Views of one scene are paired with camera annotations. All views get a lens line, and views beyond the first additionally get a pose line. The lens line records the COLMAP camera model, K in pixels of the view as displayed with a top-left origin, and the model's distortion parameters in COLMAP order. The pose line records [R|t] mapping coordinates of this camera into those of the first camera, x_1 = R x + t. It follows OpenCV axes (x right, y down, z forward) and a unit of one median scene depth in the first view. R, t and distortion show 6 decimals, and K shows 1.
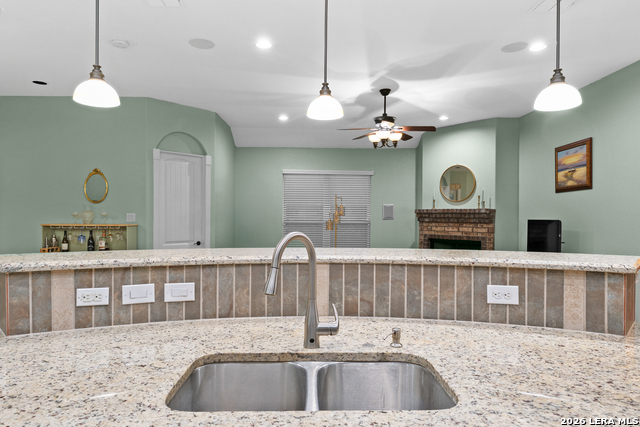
lens RADIAL K [[398.4, 0, 318.3], [0, 398.4, 217.1], [0, 0, 1]] dist [0.000227, -0.001736]
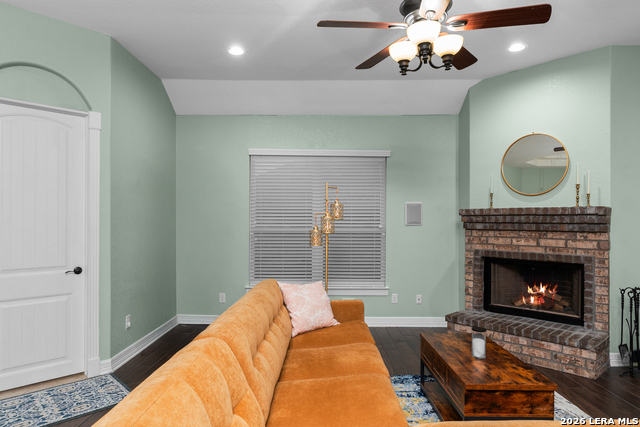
lens RADIAL K [[398.4, 0, 319.6], [0, 398.4, 221.9], [0, 0, 1]] dist [0.000227, -0.001736]
pose [[0.999884, -0.003008, -0.014941, 0.040726], [0.003021, 0.999995, 0.000804, -0.000887], [0.014938, -0.000849, 0.999888, 0.422301]]
